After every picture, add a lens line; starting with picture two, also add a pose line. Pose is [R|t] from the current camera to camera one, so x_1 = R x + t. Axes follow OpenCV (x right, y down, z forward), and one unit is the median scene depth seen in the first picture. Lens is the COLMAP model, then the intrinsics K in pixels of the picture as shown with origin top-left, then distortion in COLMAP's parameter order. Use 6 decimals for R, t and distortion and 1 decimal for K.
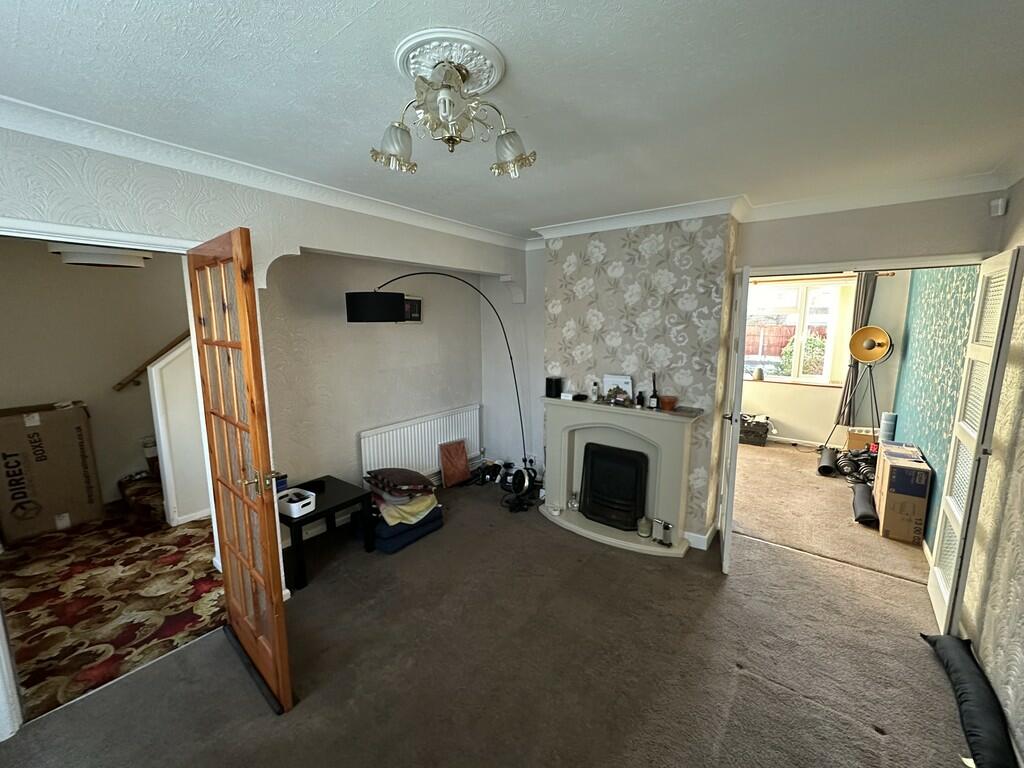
lens RADIAL K [[409.7, 0, 508.7], [0, 409.7, 381.5], [0, 0, 1]] dist [0.000750, -0.000083]
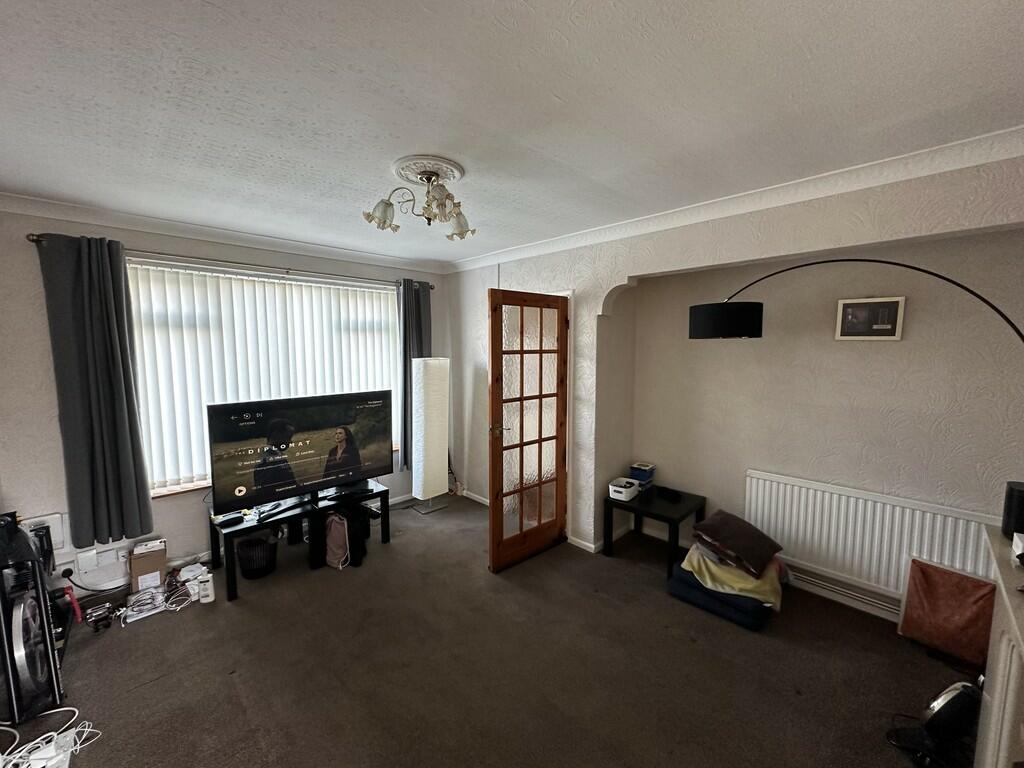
lens RADIAL K [[409.7, 0, 509.5], [0, 409.7, 381.6], [0, 0, 1]] dist [0.000750, -0.000083]
pose [[-0.131939, 0.101170, -0.986081, 0.571909], [-0.139530, 0.982978, 0.119521, -0.092819], [0.981389, 0.153357, -0.115577, 0.648969]]
